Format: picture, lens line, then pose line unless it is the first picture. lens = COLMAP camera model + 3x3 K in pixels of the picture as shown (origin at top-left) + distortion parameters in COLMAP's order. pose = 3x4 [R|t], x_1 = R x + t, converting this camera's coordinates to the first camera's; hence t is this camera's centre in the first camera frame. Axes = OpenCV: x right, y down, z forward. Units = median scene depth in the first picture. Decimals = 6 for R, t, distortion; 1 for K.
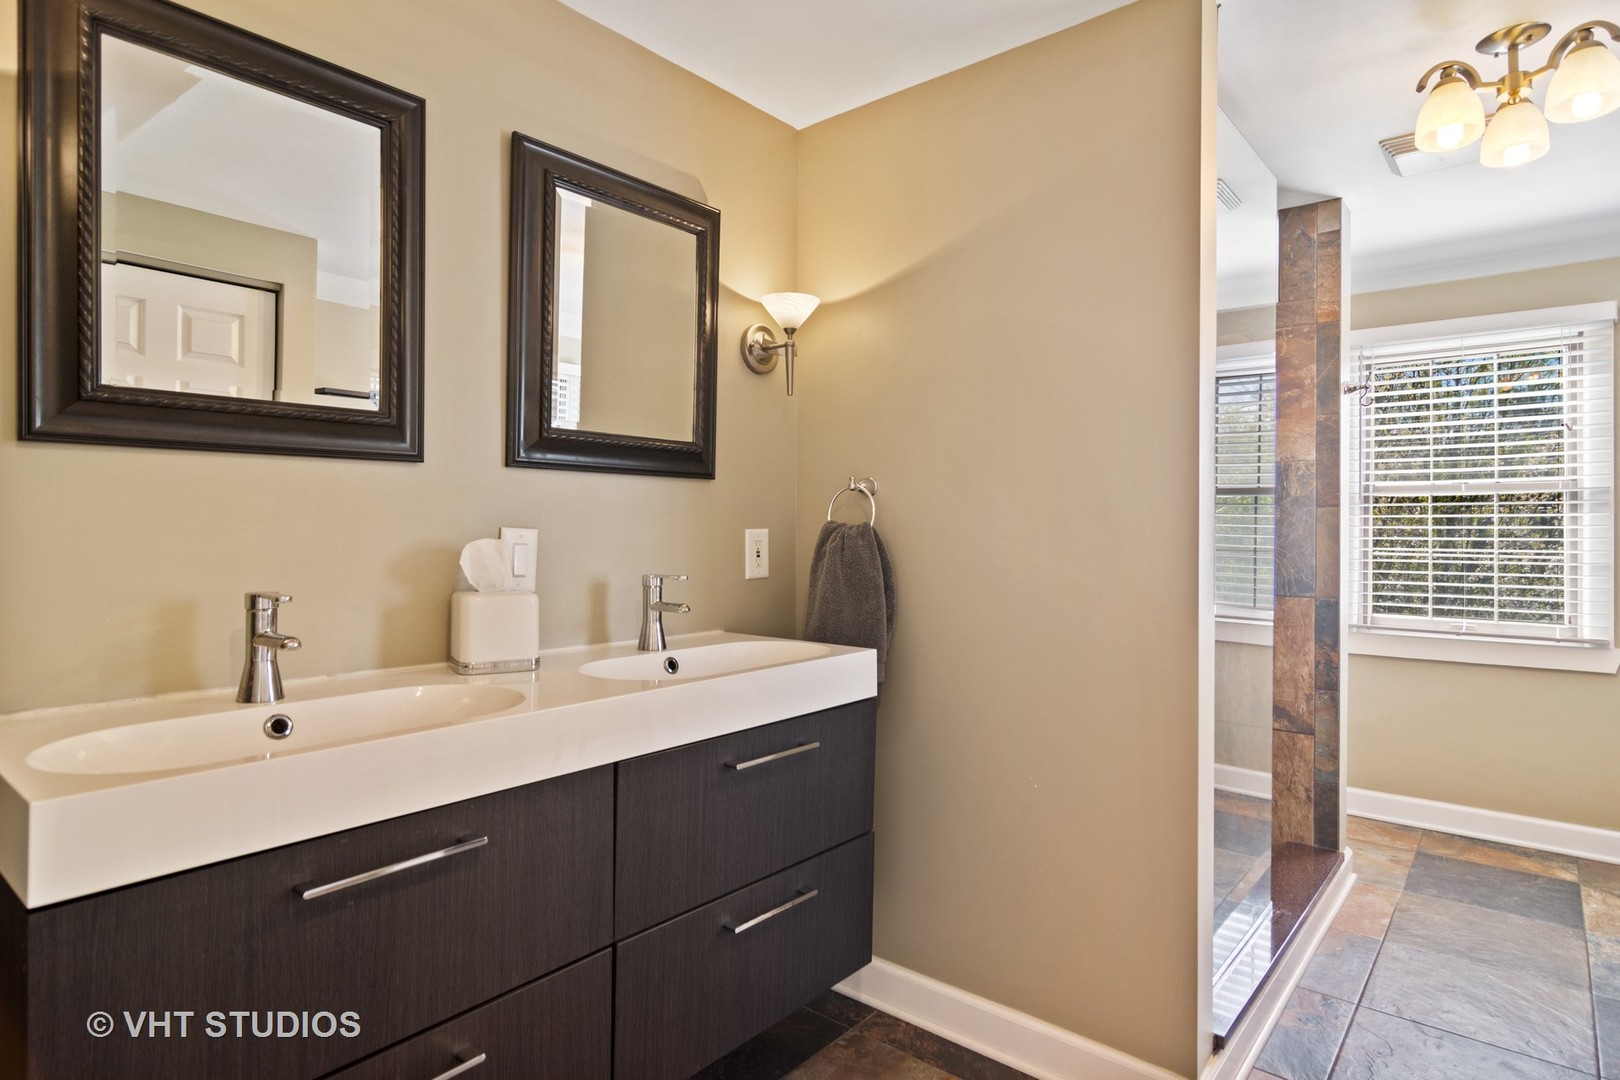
lens RADIAL K [[885.5, 0, 817.0], [0, 885.5, 519.7], [0, 0, 1]] dist [-0.000173, 0.001792]
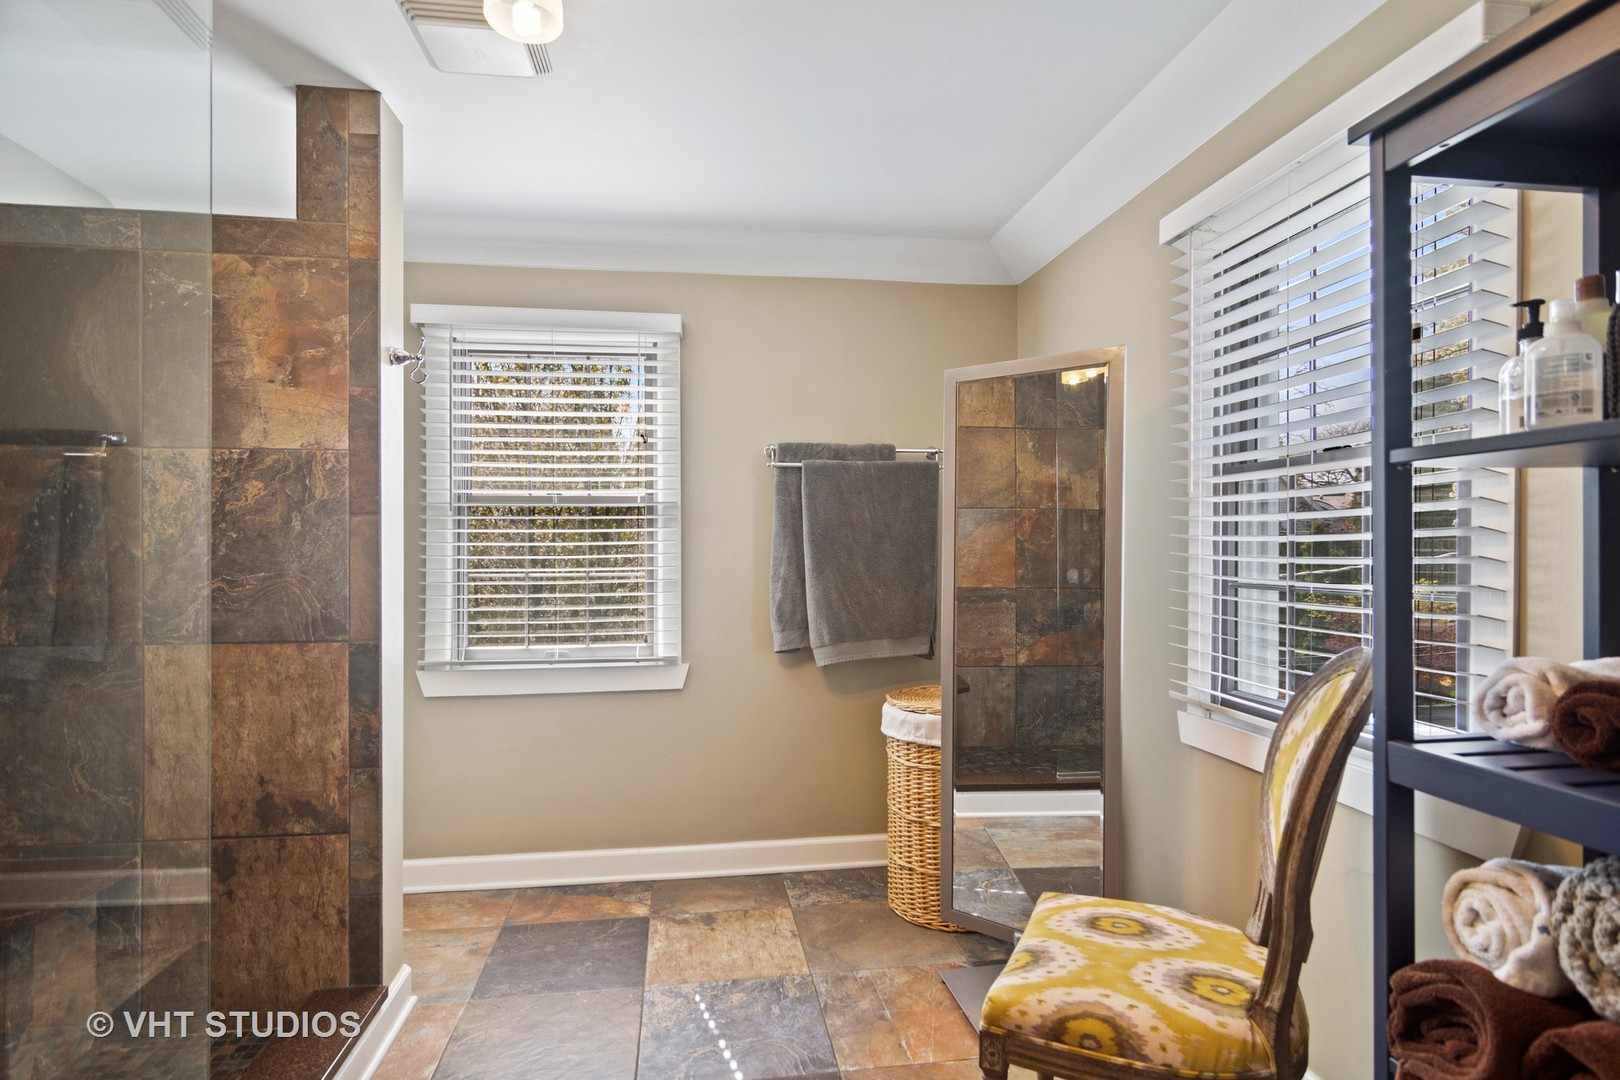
lens RADIAL K [[885.5, 0, 817.0], [0, 885.5, 519.7], [0, 0, 1]] dist [-0.000173, 0.001792]
pose [[0.668256, 0.016138, 0.743757, 0.274312], [0.001577, 0.999732, -0.023109, 0.006426], [-0.743930, 0.016615, 0.668051, 0.231641]]
